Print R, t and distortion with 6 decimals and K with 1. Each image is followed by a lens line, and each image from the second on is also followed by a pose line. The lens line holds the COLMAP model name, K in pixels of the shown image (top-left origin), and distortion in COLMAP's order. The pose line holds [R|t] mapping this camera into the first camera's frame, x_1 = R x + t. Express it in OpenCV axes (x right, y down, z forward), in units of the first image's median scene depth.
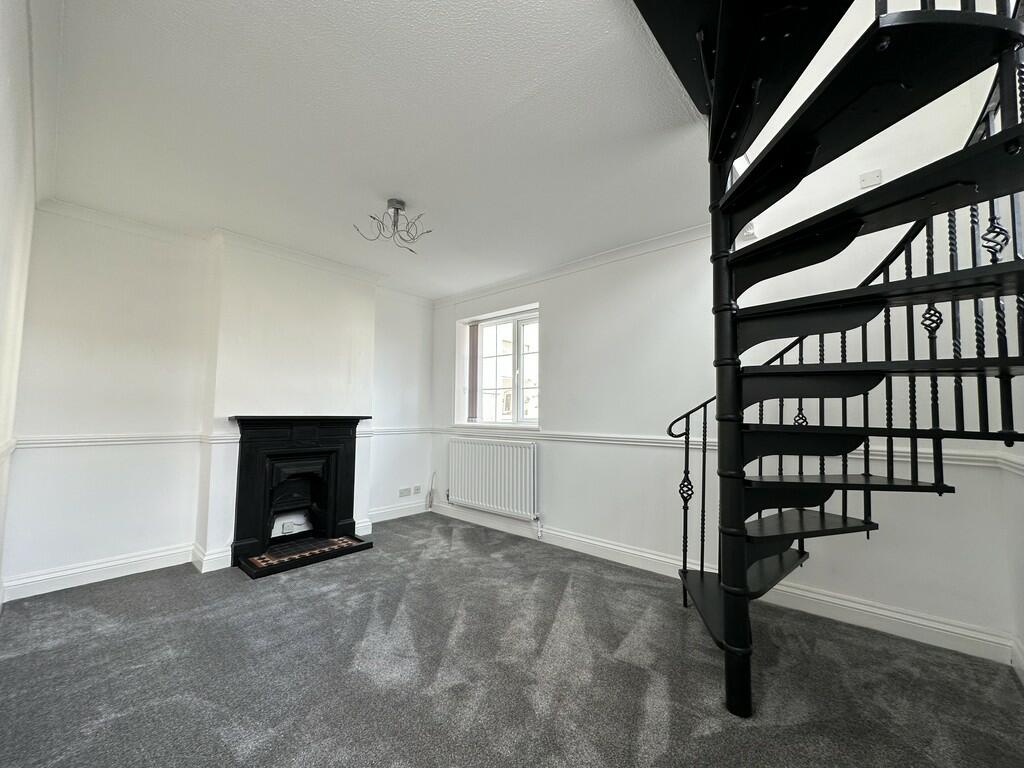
lens RADIAL K [[407.5, 0, 516.0], [0, 407.5, 389.3], [0, 0, 1]] dist [-0.002517, -0.000185]
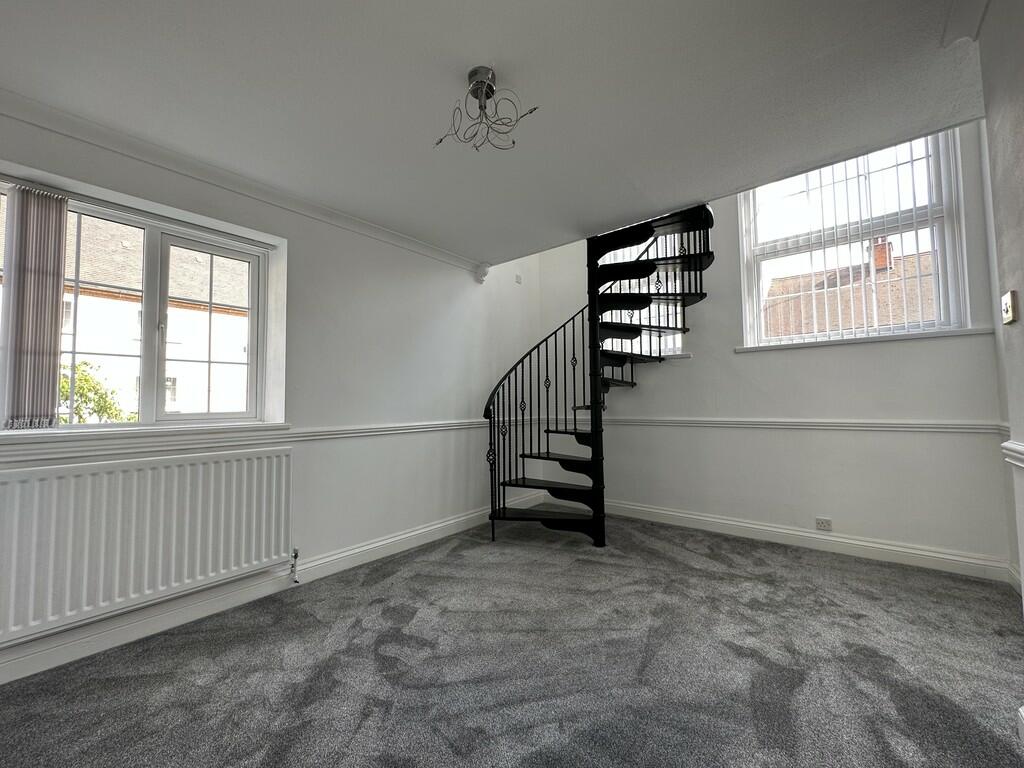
lens RADIAL K [[407.5, 0, 515.7], [0, 407.5, 382.4], [0, 0, 1]] dist [-0.002517, -0.000185]
pose [[-0.029029, 0.035100, 0.998962, -0.729980], [-0.053982, 0.997870, -0.036630, 0.031830], [-0.998120, -0.054989, -0.027073, 0.731732]]
